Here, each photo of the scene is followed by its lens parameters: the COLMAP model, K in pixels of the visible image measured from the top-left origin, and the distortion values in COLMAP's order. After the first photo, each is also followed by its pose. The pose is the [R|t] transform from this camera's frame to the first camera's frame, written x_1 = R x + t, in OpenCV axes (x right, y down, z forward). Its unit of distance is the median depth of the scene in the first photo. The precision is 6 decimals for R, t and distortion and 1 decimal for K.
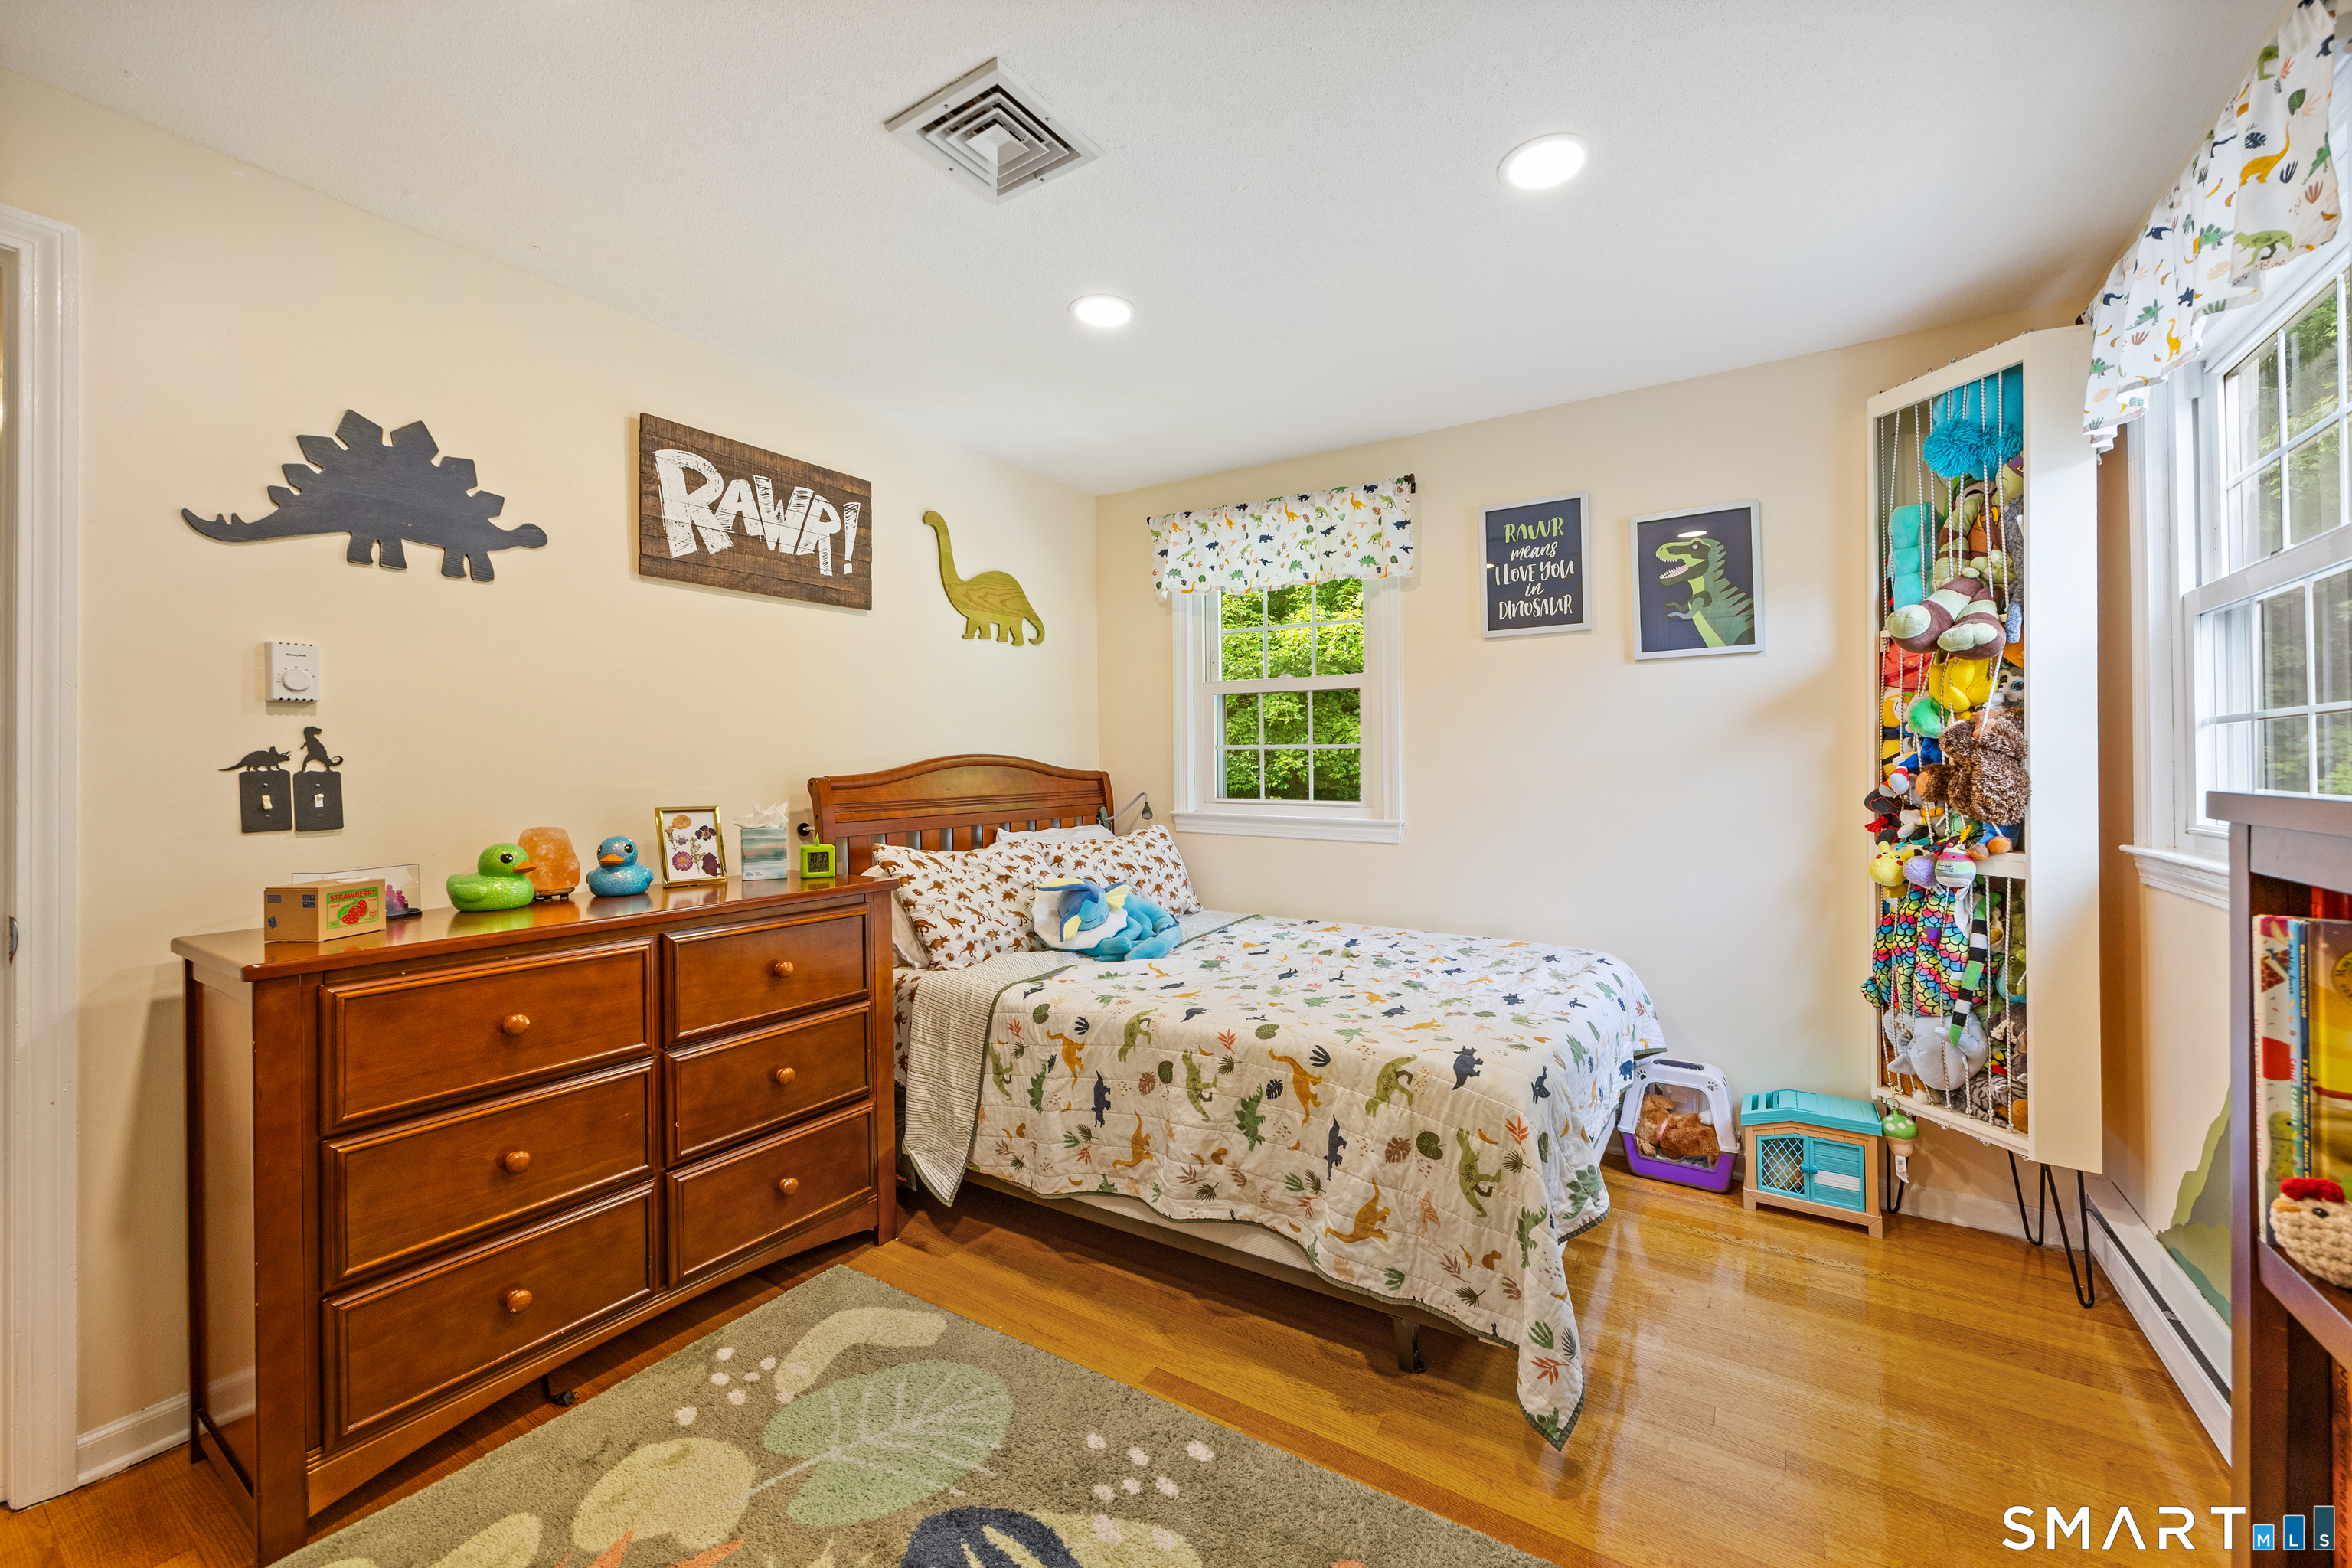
lens RADIAL K [[923.2, 0, 1174.7], [0, 923.2, 757.9], [0, 0, 1]] dist [-0.000436, 0.000273]
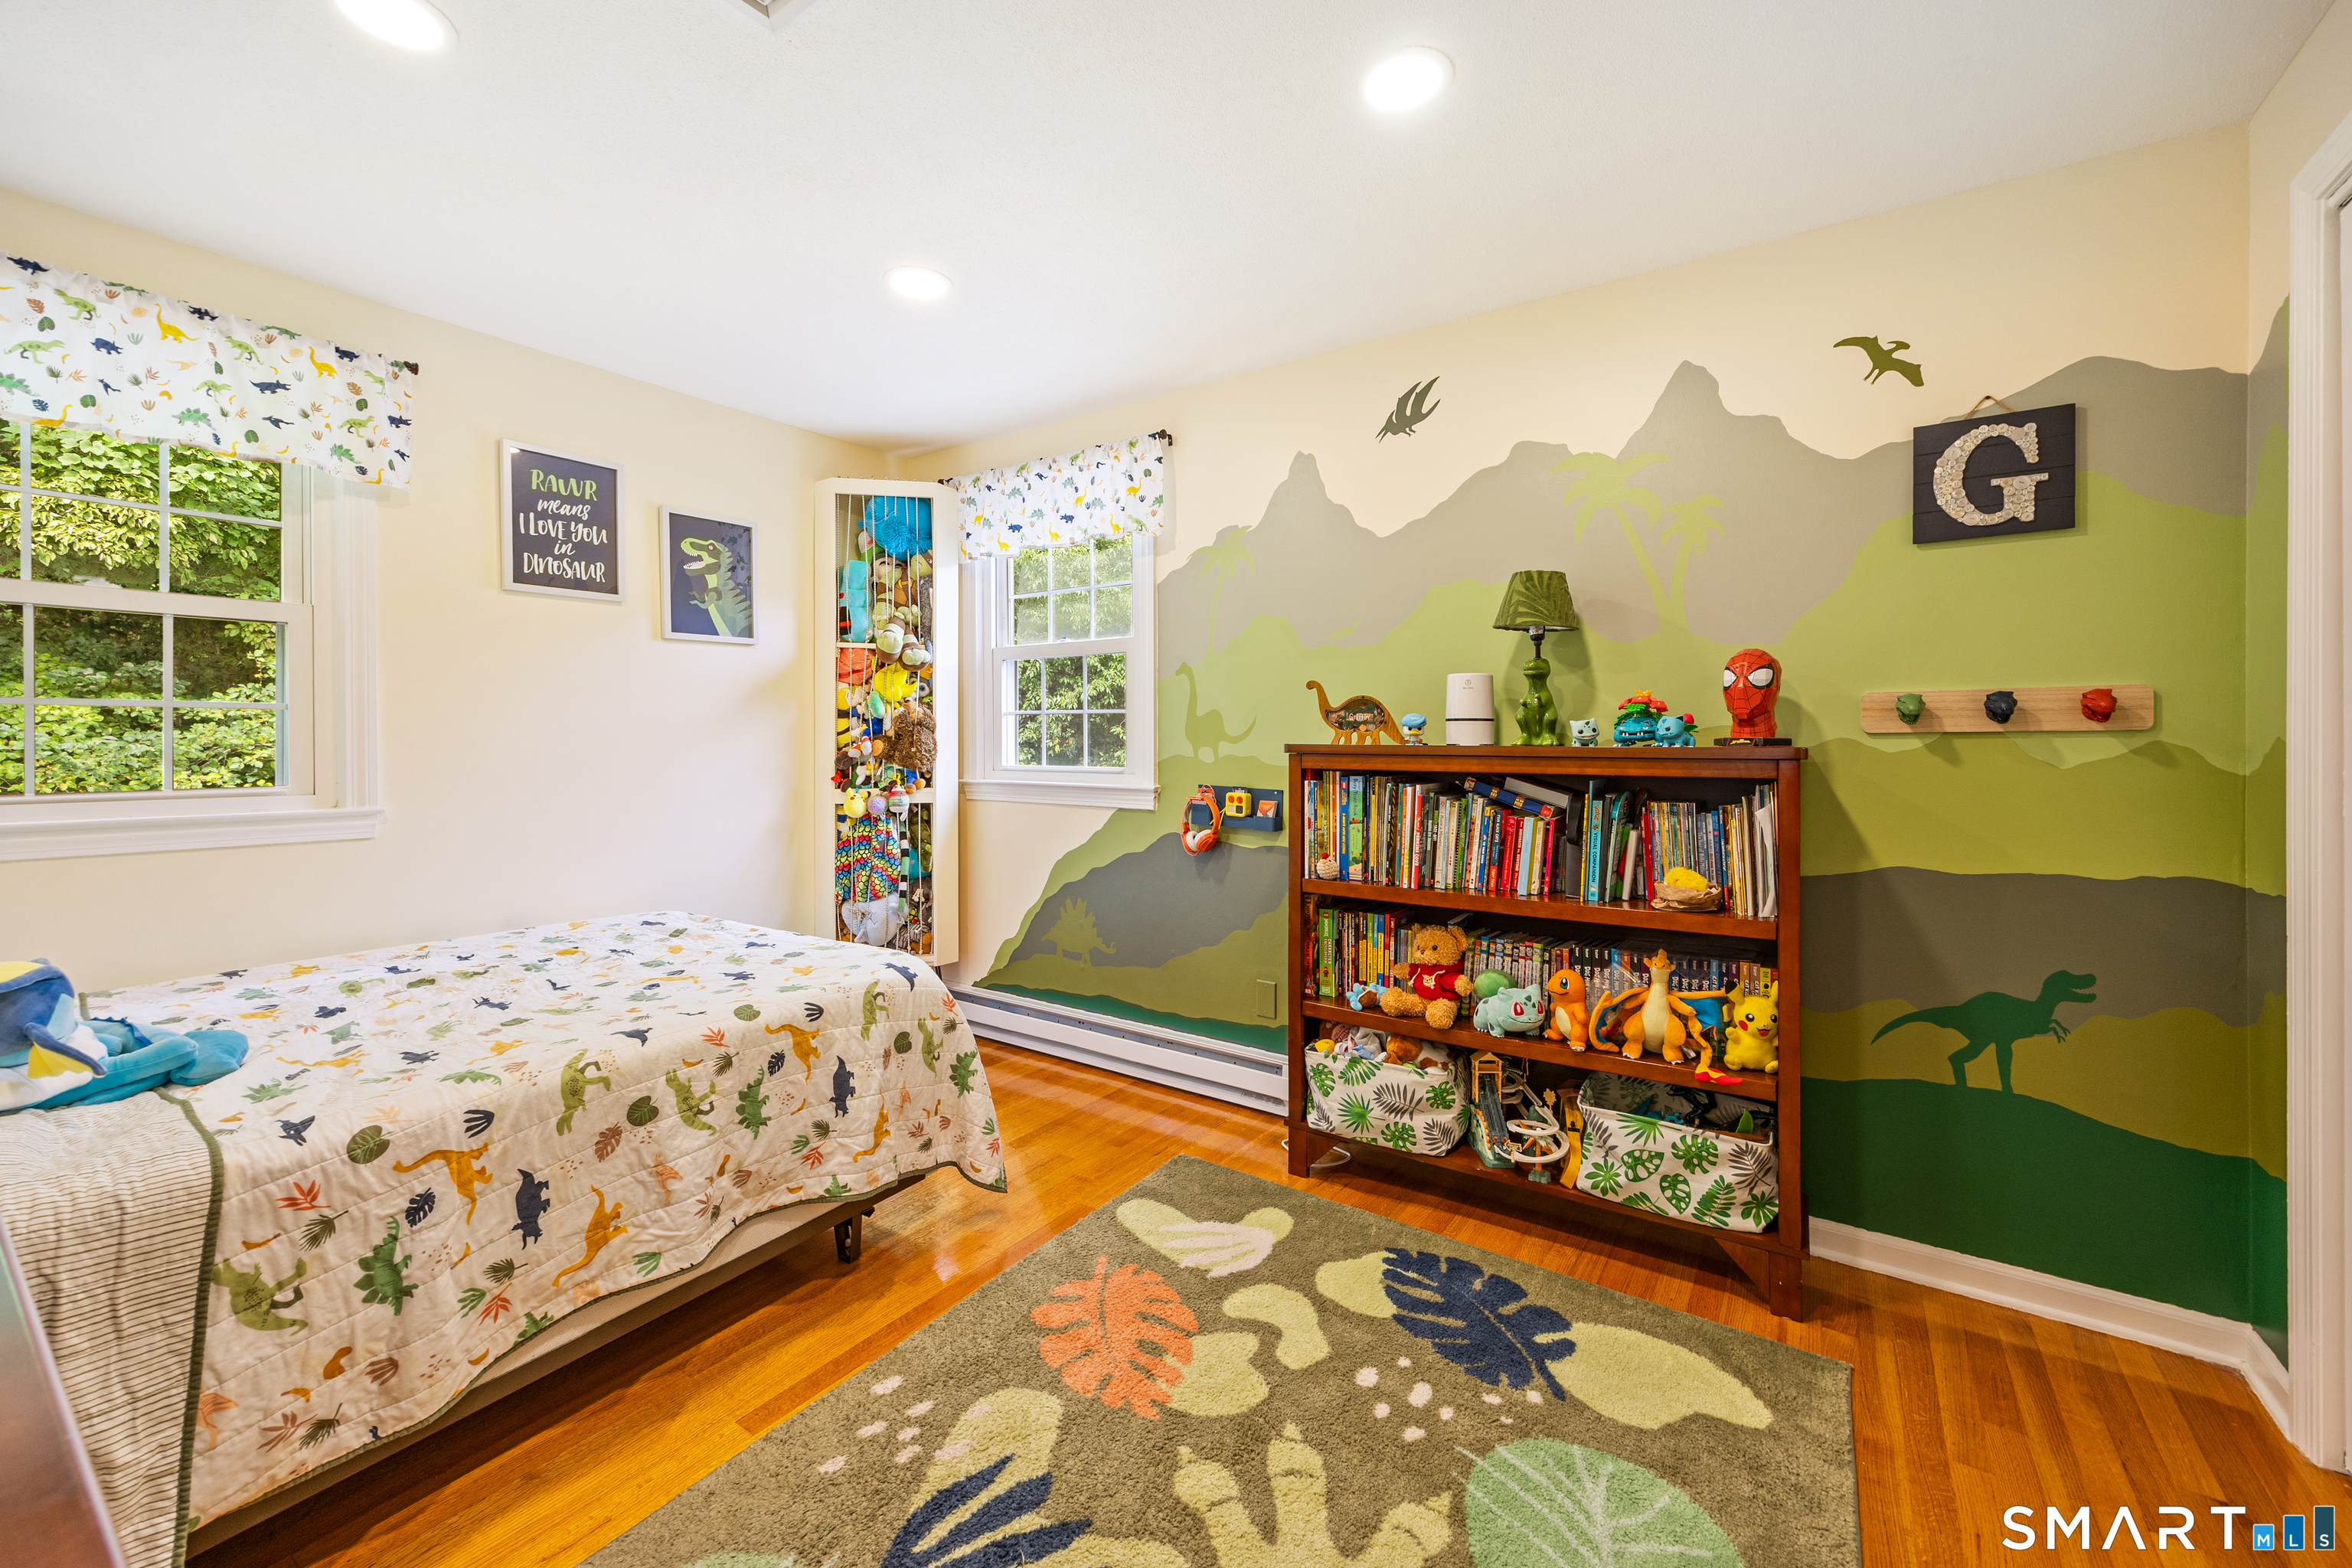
lens RADIAL K [[936.6, 0, 1180.4], [0, 936.6, 737.4], [0, 0, 1]] dist [0.000238, 0.000286]
pose [[0.028092, 0.002539, 0.999602, -0.722423], [-0.007673, 0.999968, -0.002324, 0.010469], [-0.999576, -0.007604, 0.028111, 0.451258]]
